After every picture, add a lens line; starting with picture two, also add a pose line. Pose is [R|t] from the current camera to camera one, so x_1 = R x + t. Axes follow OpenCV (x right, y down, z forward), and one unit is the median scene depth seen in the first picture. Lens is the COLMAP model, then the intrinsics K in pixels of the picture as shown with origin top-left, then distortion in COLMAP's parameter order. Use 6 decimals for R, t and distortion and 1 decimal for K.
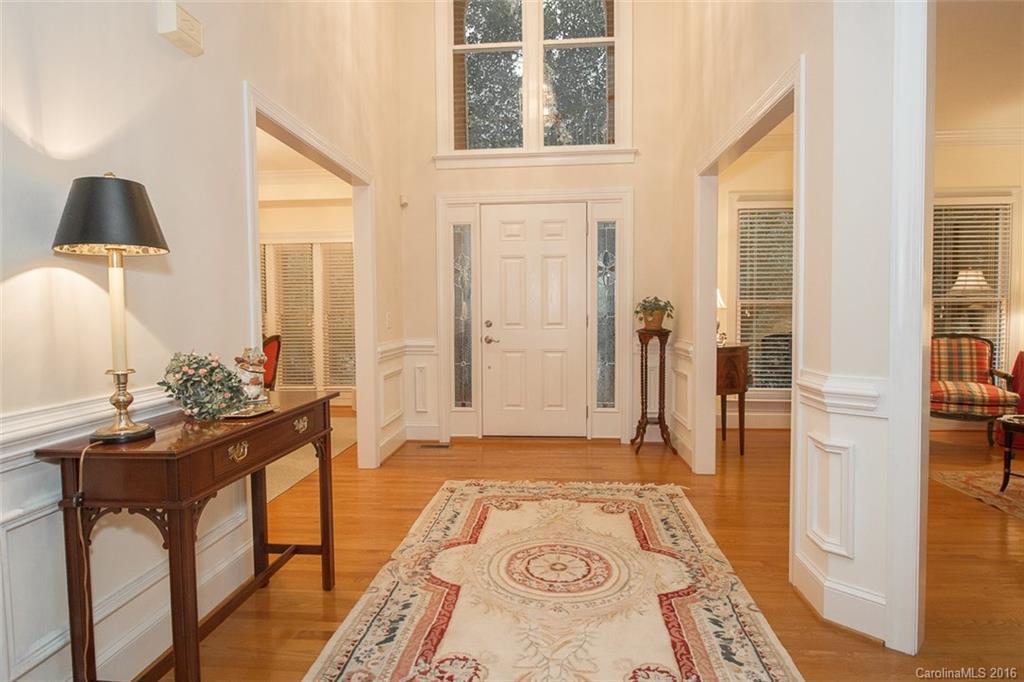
lens RADIAL K [[563.4, 0, 512.0], [0, 563.4, 341.0], [0, 0, 1]] dist [-0.003023, -0.000829]
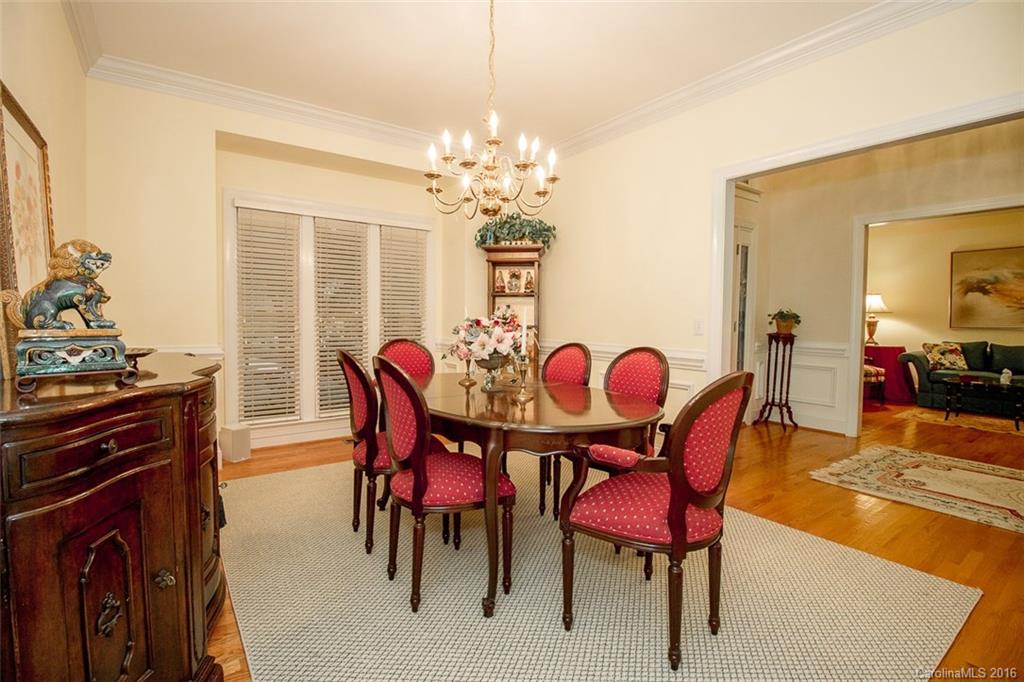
lens RADIAL K [[478.2, 0, 504.2], [0, 478.2, 337.2], [0, 0, 1]] dist [0.004541, -0.014294]
pose [[0.766068, -0.009989, 0.642682, -0.929067], [0.013412, 0.999910, -0.000445, -0.020281], [-0.642620, 0.008960, 0.766133, 0.546750]]
